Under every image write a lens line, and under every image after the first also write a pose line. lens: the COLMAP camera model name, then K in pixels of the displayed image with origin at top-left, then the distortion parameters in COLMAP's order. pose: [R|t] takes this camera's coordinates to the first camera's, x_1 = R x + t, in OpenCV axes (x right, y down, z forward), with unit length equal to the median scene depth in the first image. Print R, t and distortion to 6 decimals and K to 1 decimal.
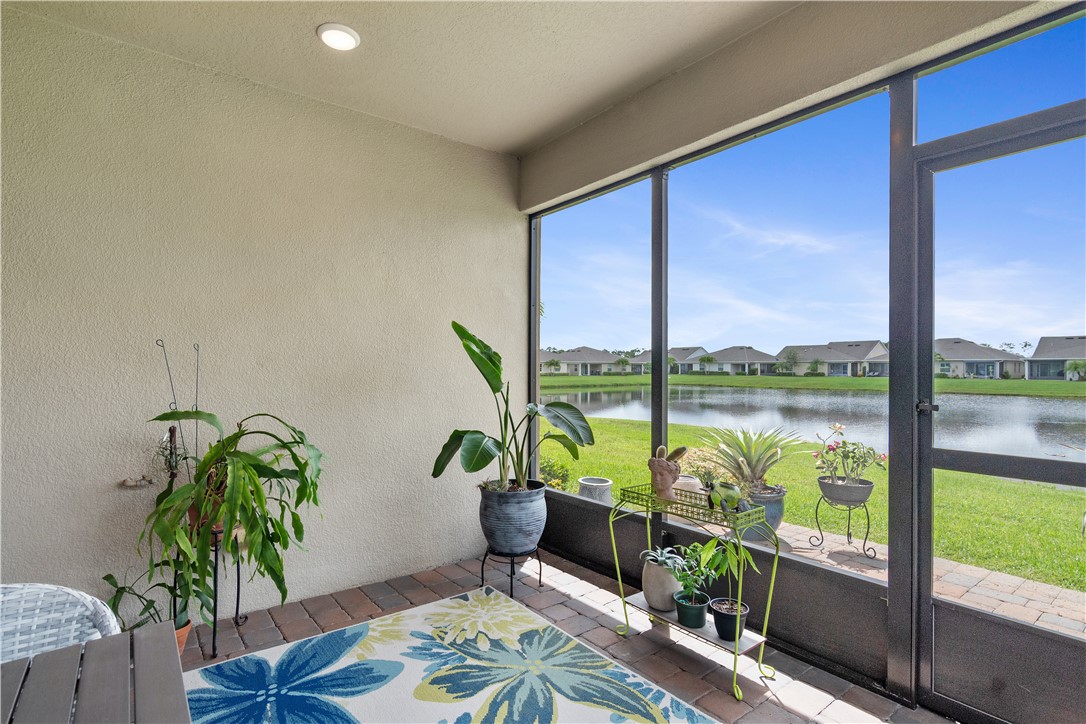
lens RADIAL K [[526.1, 0, 538.0], [0, 526.1, 369.1], [0, 0, 1]] dist [0.001893, -0.000870]
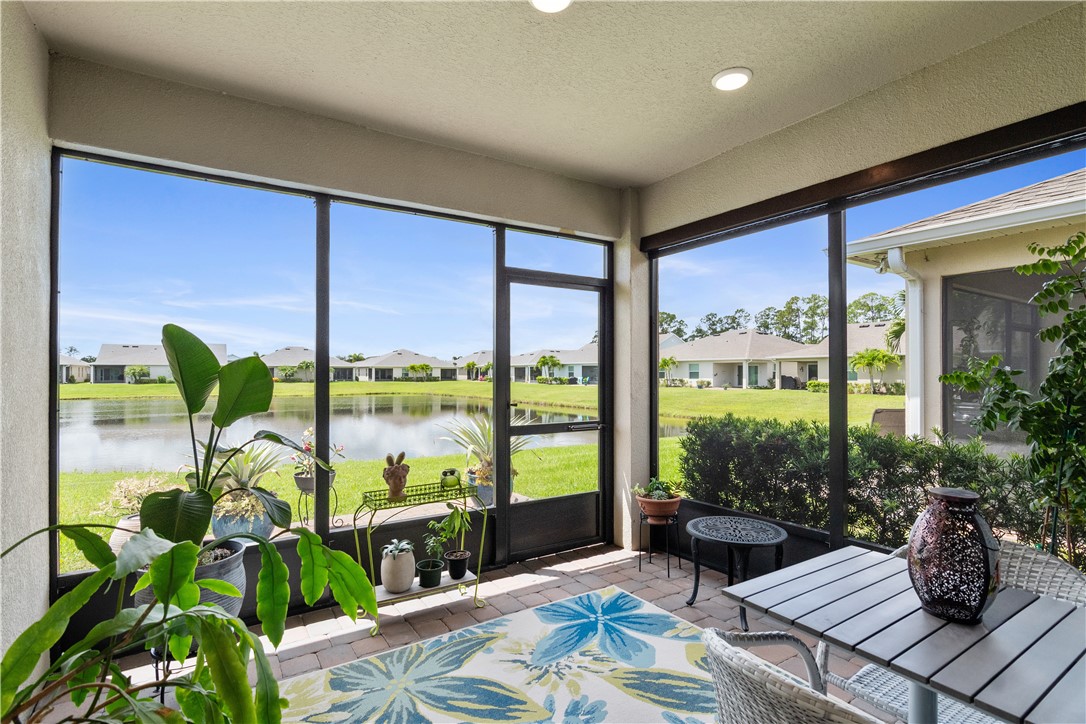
lens RADIAL K [[526.1, 0, 537.4], [0, 526.1, 360.9], [0, 0, 1]] dist [0.001893, -0.000870]
pose [[0.082928, 0.024132, 0.996263, -1.049227], [-0.001960, 0.999709, -0.024052, -0.035754], [-0.996554, 0.000042, 0.082951, 0.675594]]
